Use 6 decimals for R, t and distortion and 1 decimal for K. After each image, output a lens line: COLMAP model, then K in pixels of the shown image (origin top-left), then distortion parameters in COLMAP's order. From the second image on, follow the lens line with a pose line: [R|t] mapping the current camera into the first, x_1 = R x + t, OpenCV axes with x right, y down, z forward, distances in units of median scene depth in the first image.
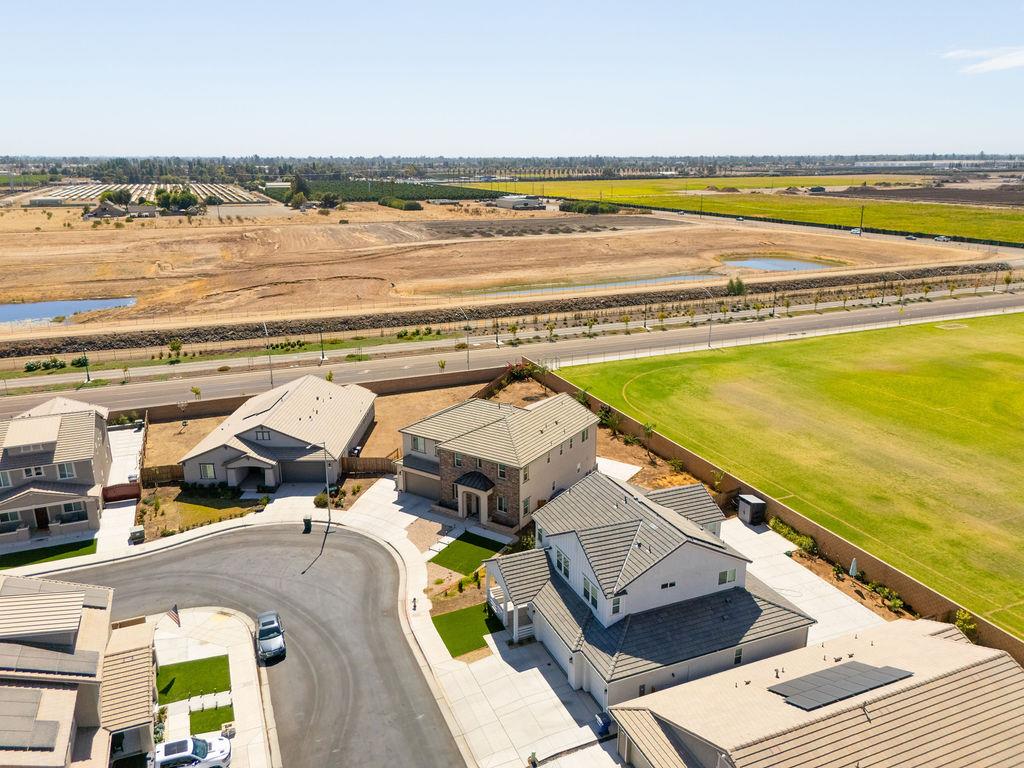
lens RADIAL K [[751.2, 0, 512.0], [0, 751.2, 384.0], [0, 0, 1]] dist [0.085822, -0.085723]
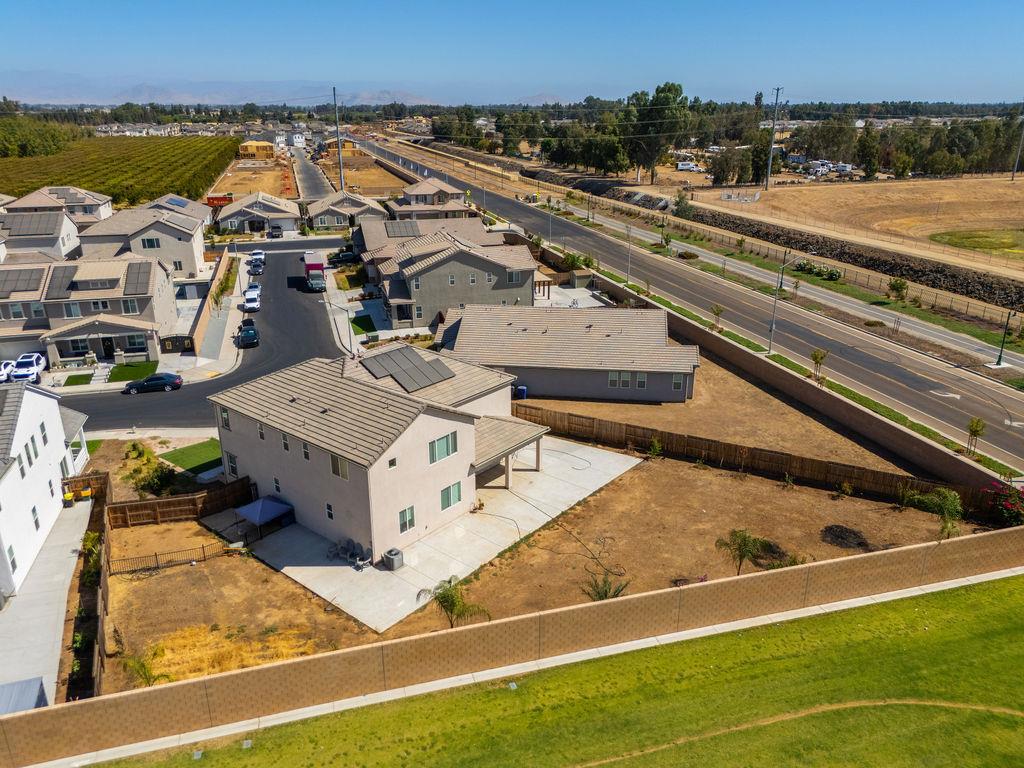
lens RADIAL K [[751.2, 0, 512.0], [0, 751.2, 384.0], [0, 0, 1]] dist [0.085822, -0.085723]
pose [[-0.115562, 0.342805, -0.932271, 0.484874], [-0.283863, 0.888020, 0.361721, -0.182662], [0.951876, 0.306438, -0.005311, 0.952098]]
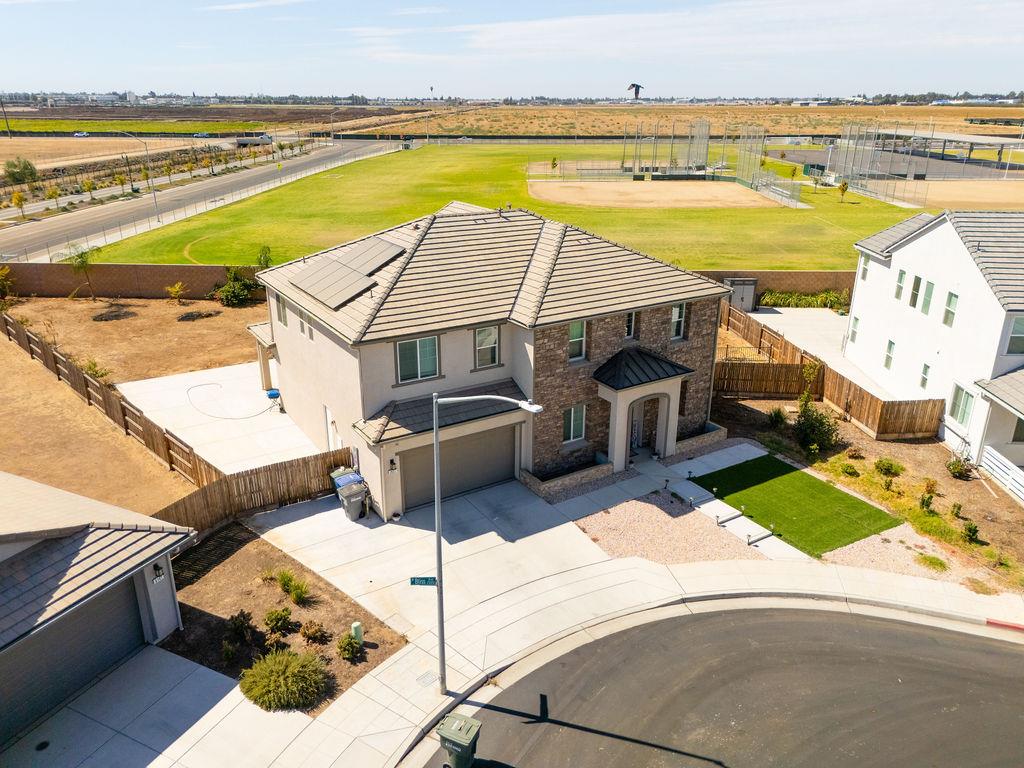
lens RADIAL K [[751.2, 0, 512.0], [0, 751.2, 384.0], [0, 0, 1]] dist [0.085822, -0.085723]
pose [[0.418102, -0.316248, 0.851574, -0.337381], [0.258064, 0.940170, 0.222446, 0.021462], [-0.870973, 0.126755, 0.474699, 0.676037]]
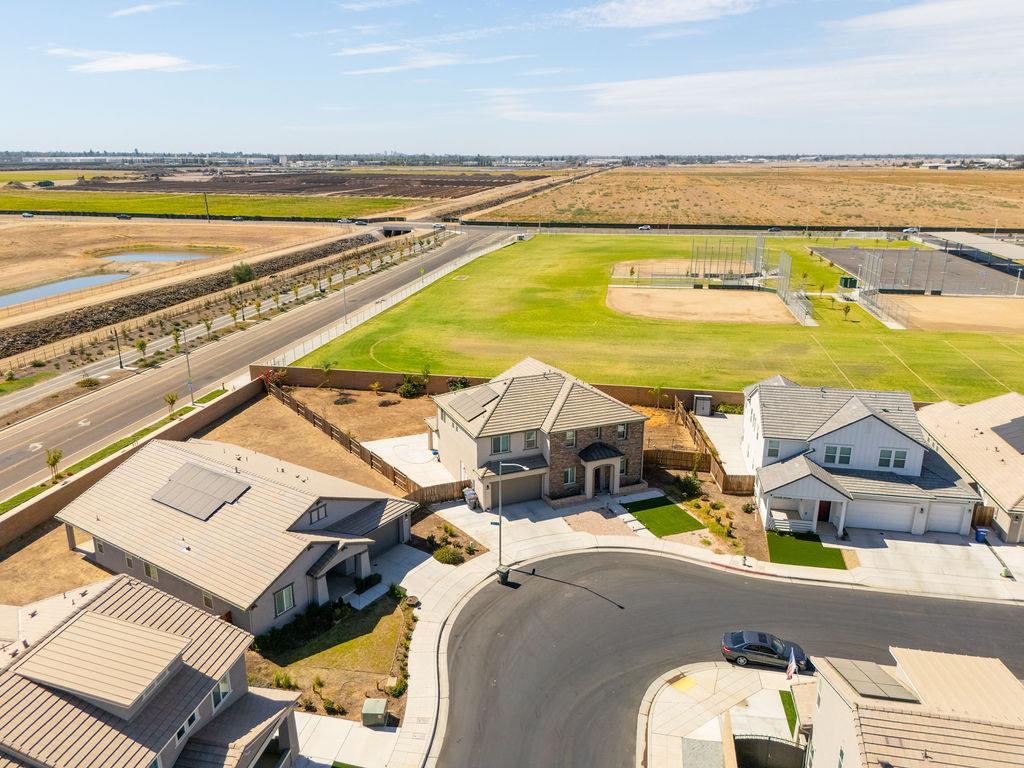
lens RADIAL K [[751.2, 0, 512.0], [0, 751.2, 384.0], [0, 0, 1]] dist [0.085822, -0.085723]
pose [[0.550213, -0.237820, 0.800442, -0.639659], [0.235984, 0.963795, 0.124141, -0.069803], [-0.800985, 0.120588, 0.586414, 0.421863]]
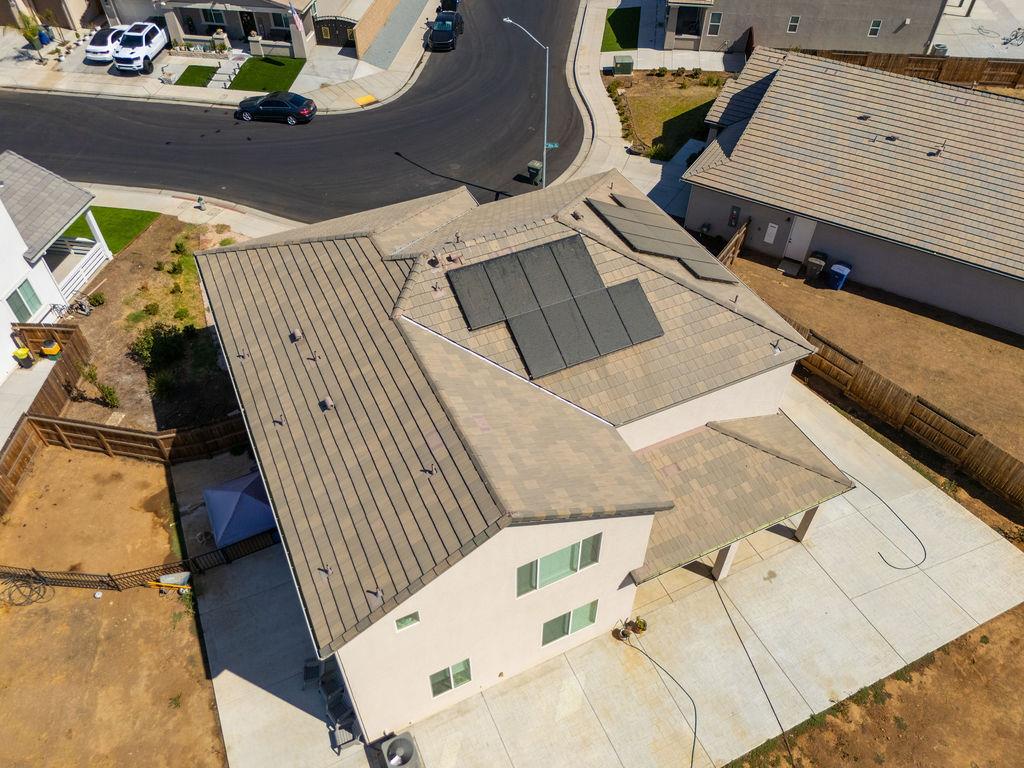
lens RADIAL K [[751.2, 0, 512.0], [0, 751.2, 384.0], [0, 0, 1]] dist [0.085822, -0.085723]
pose [[-0.518844, 0.614039, -0.594774, 0.146865], [-0.244703, 0.559958, 0.791560, -0.144349], [0.819098, 0.556239, -0.140274, 0.910410]]
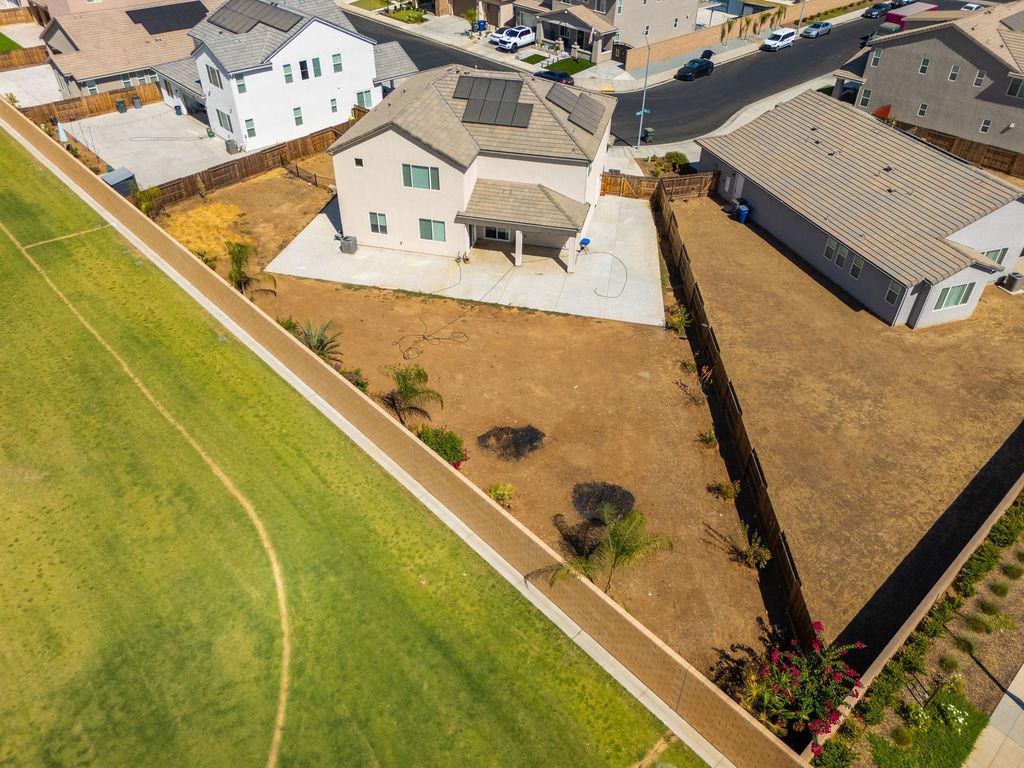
lens RADIAL K [[751.2, 0, 512.0], [0, 751.2, 384.0], [0, 0, 1]] dist [0.085822, -0.085723]
pose [[-0.940609, 0.204279, -0.271155, 0.155635], [-0.106217, 0.581531, 0.806560, -0.289368], [0.322449, 0.787459, -0.525295, 1.312681]]
